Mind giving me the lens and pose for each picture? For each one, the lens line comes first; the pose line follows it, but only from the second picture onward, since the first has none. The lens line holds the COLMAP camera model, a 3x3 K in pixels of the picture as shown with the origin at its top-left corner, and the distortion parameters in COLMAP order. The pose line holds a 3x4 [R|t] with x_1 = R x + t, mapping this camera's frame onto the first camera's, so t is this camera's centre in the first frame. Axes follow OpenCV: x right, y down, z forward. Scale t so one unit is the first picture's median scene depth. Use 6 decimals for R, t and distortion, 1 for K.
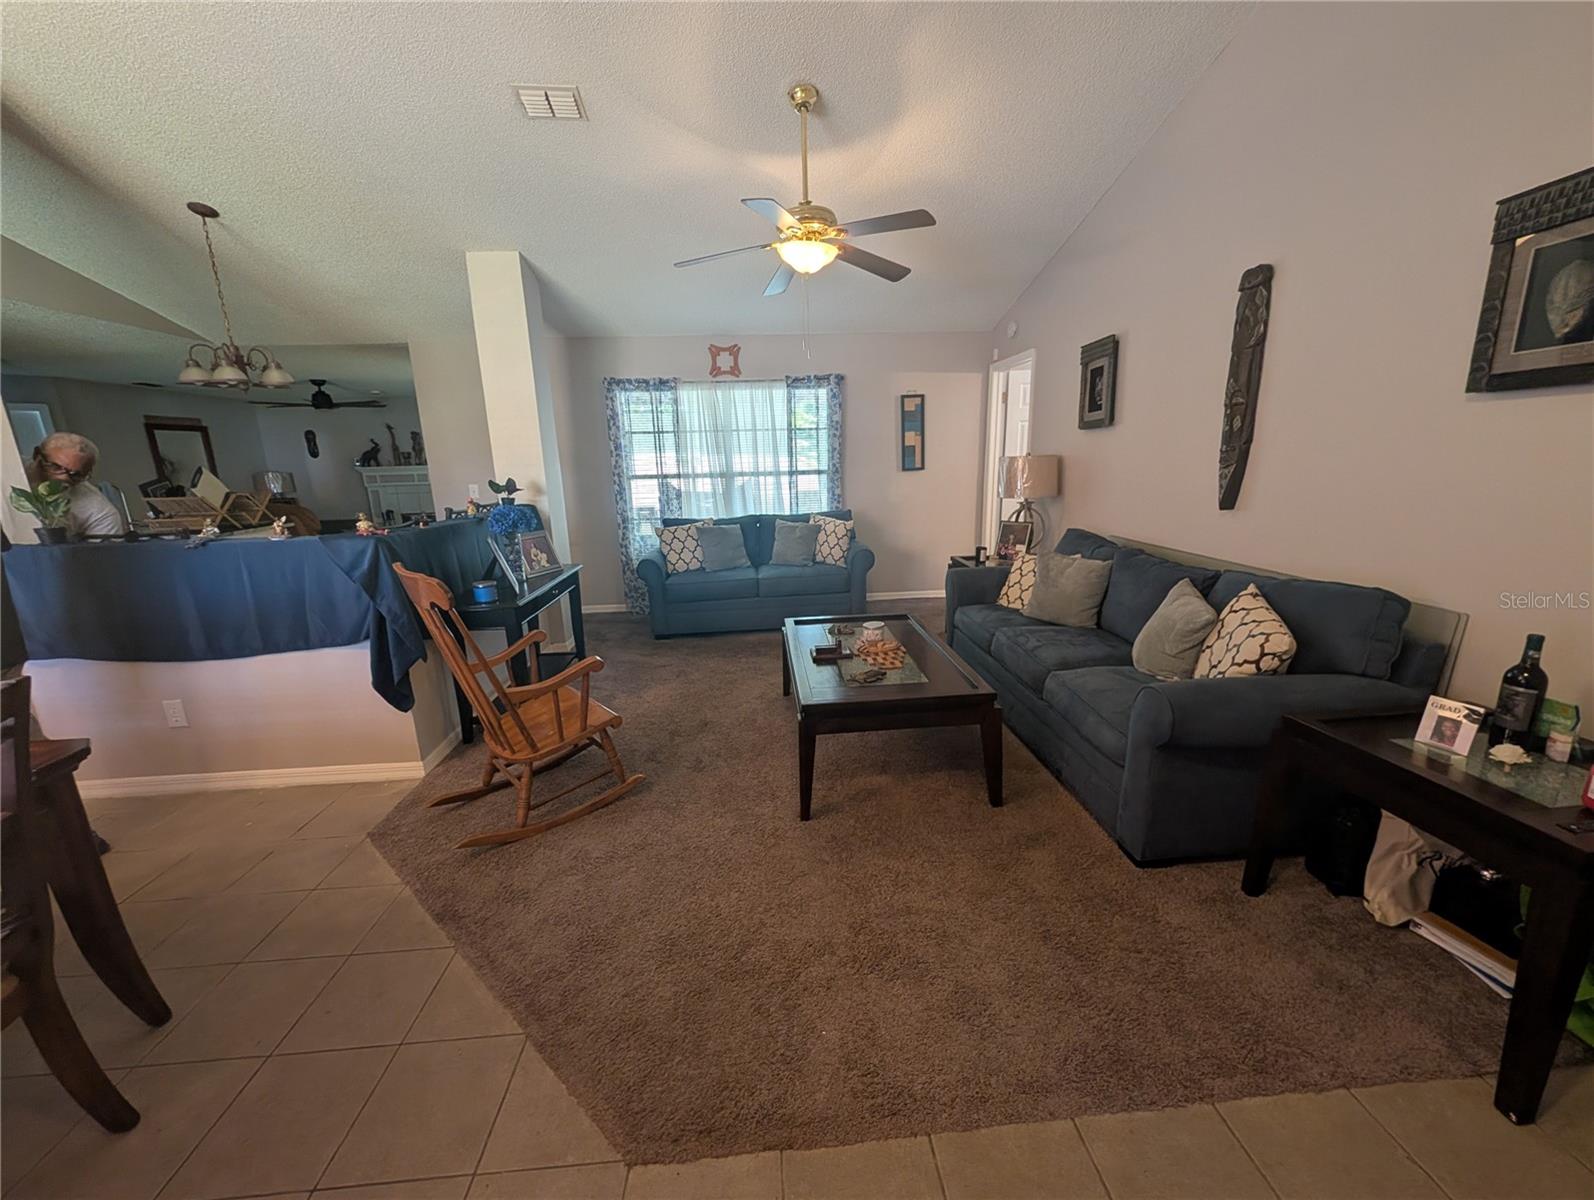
lens RADIAL K [[616.6, 0, 794.7], [0, 616.6, 605.4], [0, 0, 1]] dist [-0.000528, -0.000025]
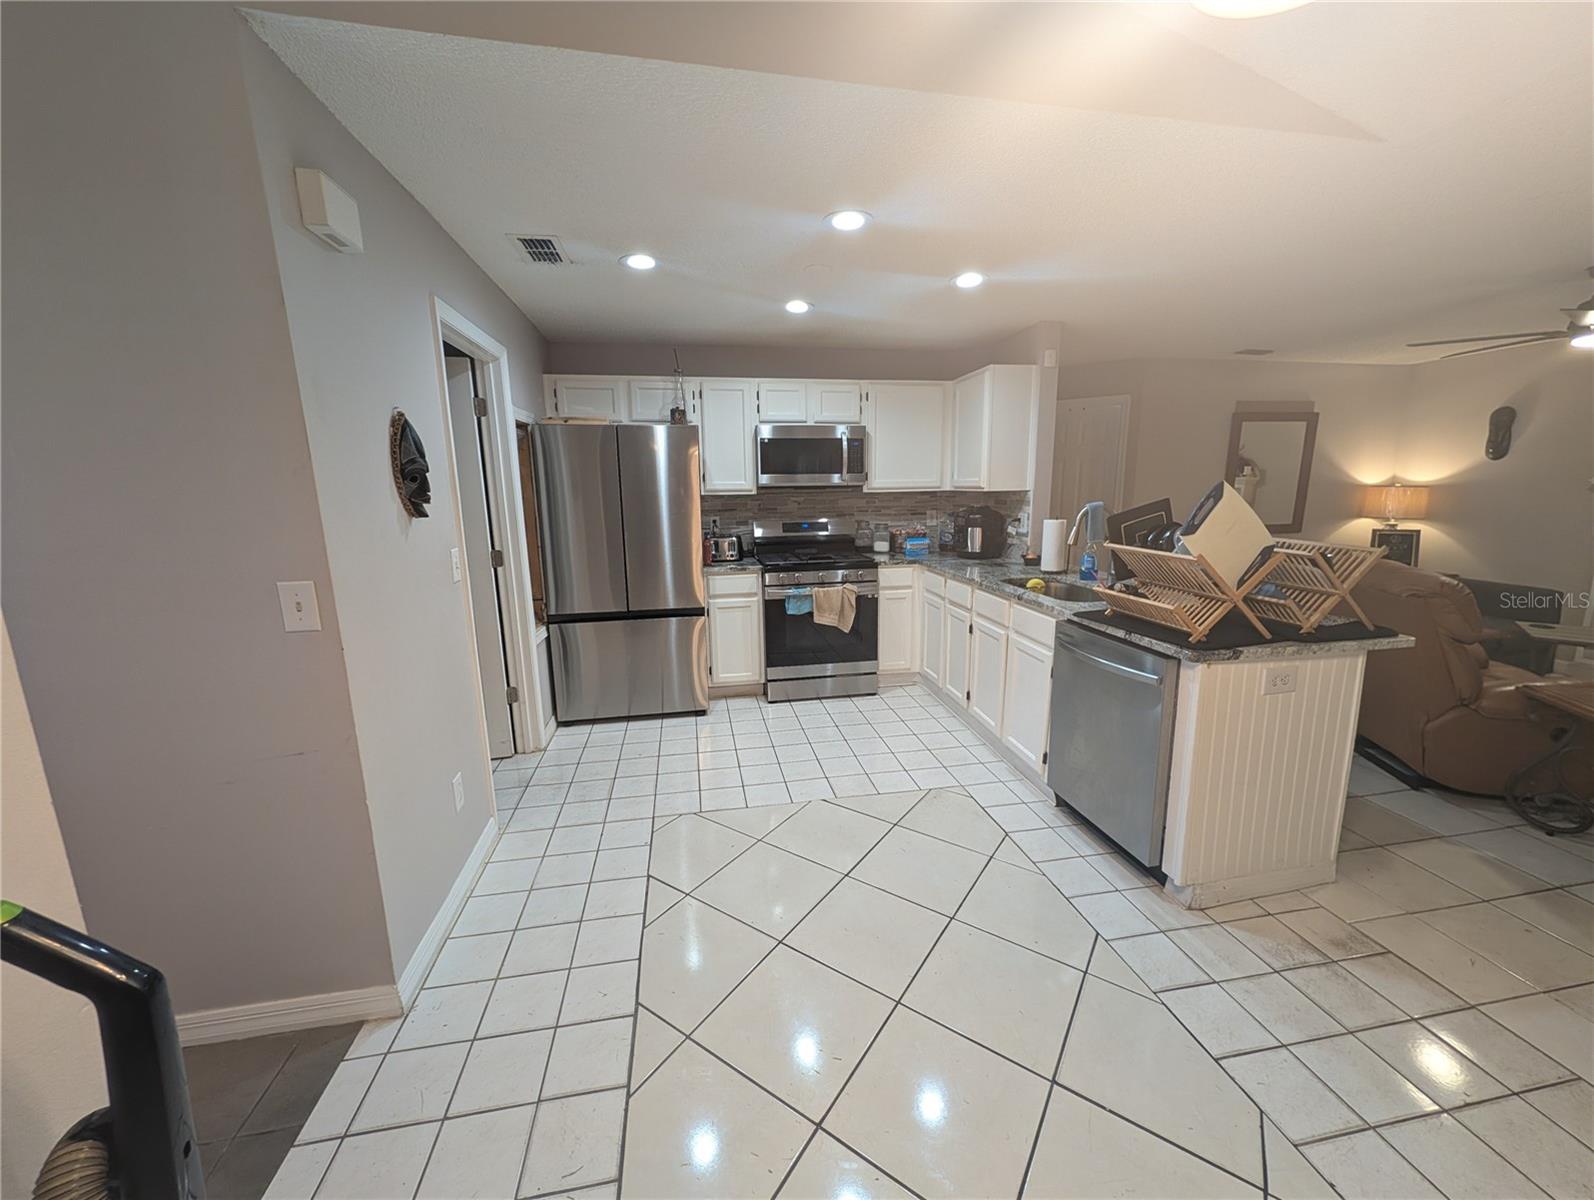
lens RADIAL K [[616.2, 0, 799.9], [0, 616.2, 601.6], [0, 0, 1]] dist [-0.001246, 0.000573]
pose [[0.121830, 0.212237, -0.969594, -0.575803], [-0.223961, 0.957556, 0.181461, -0.156474], [0.966953, 0.195044, 0.164192, 0.662245]]
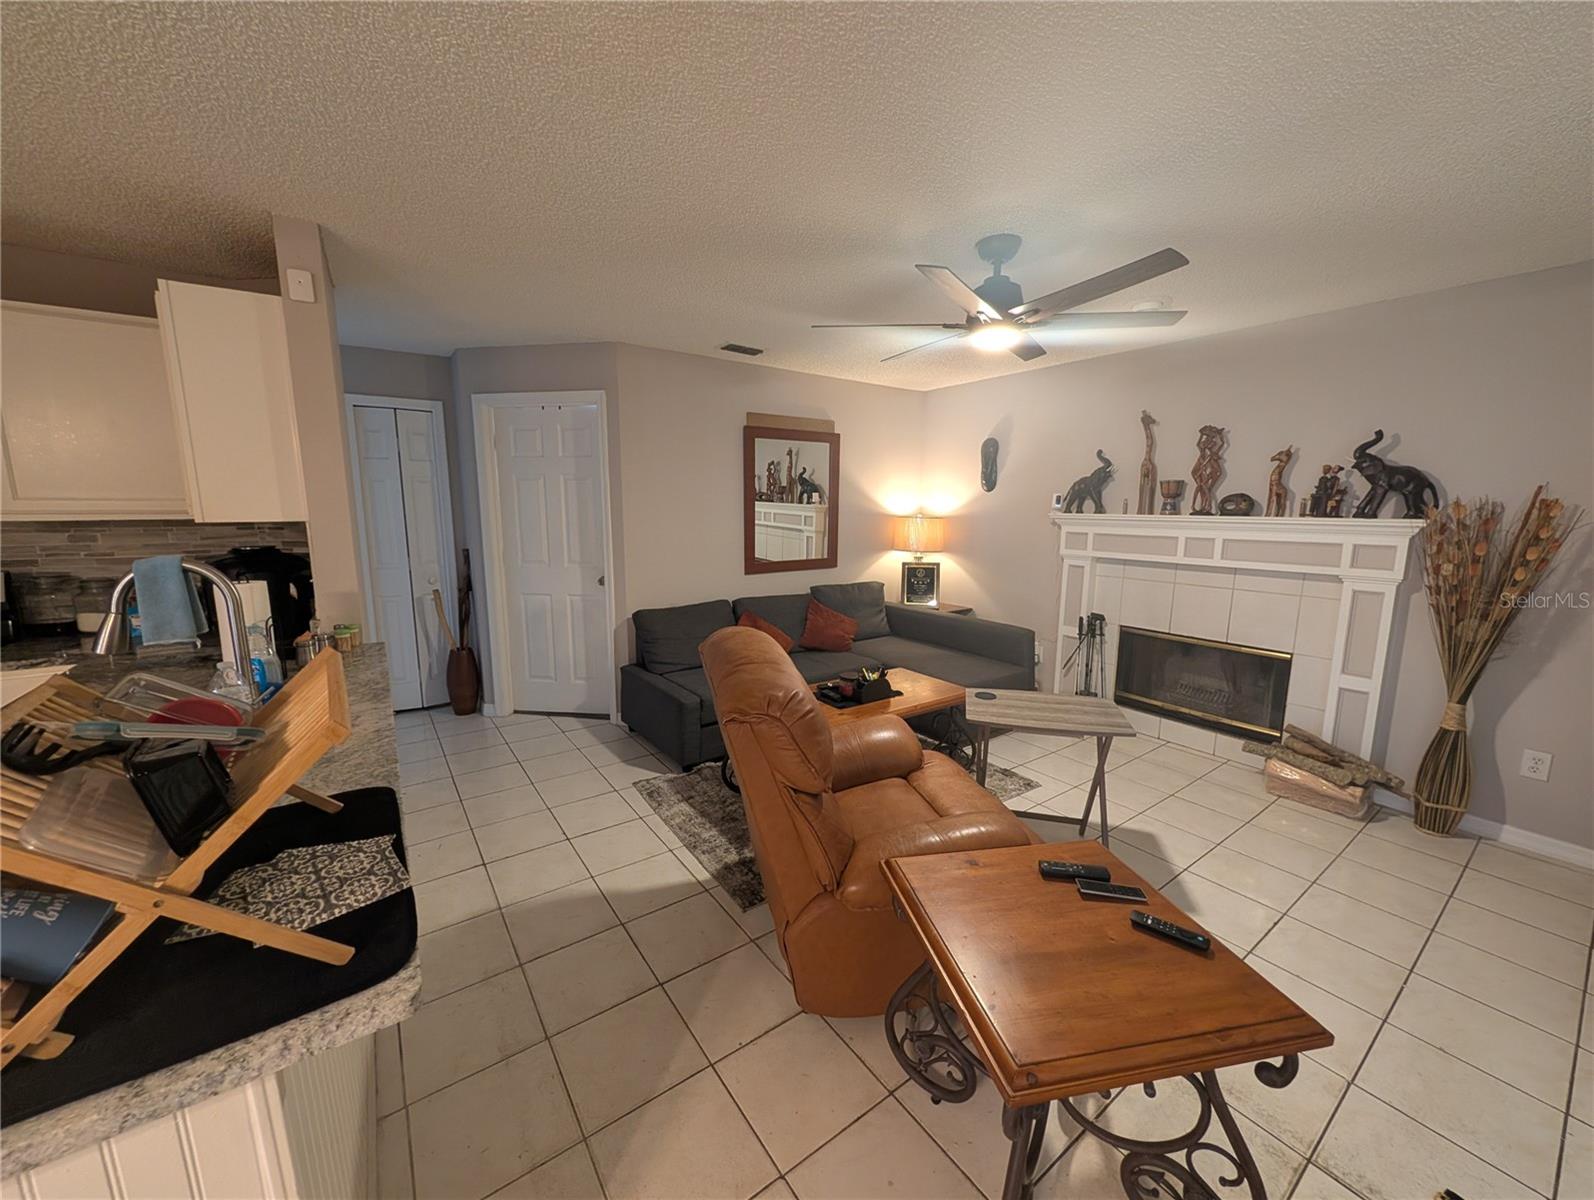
lens RADIAL K [[601.5, 0, 802.1], [0, 601.5, 599.3], [0, 0, 1]] dist [-0.000918, 0.000056]
pose [[0.522533, 0.164481, -0.836603, -0.778161], [-0.221013, 0.973807, 0.053413, -0.264414], [0.823476, 0.156991, 0.545199, 1.122446]]
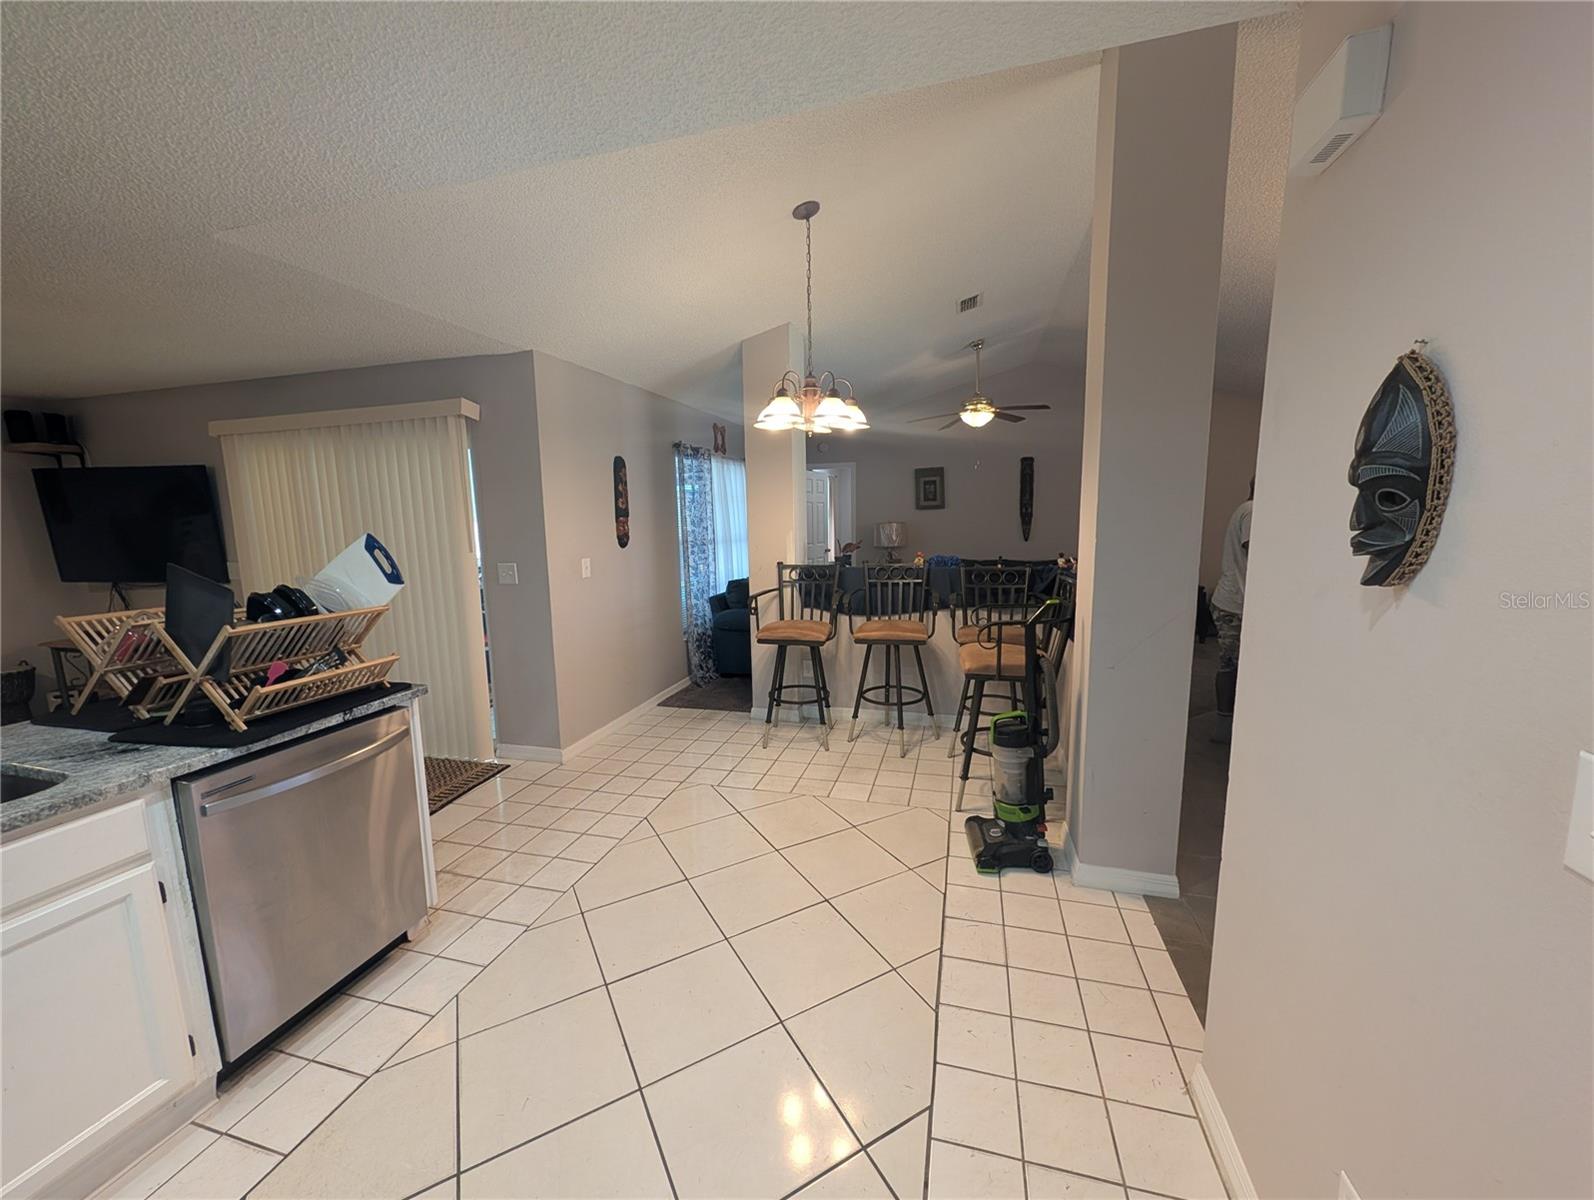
lens RADIAL K [[616.2, 0, 799.9], [0, 616.2, 601.6], [0, 0, 1]] dist [-0.001246, 0.000573]
pose [[0.322074, -0.111802, 0.940090, -1.193914], [0.232624, 0.971904, 0.035888, -0.123873], [-0.917690, 0.207129, 0.339033, 0.578502]]
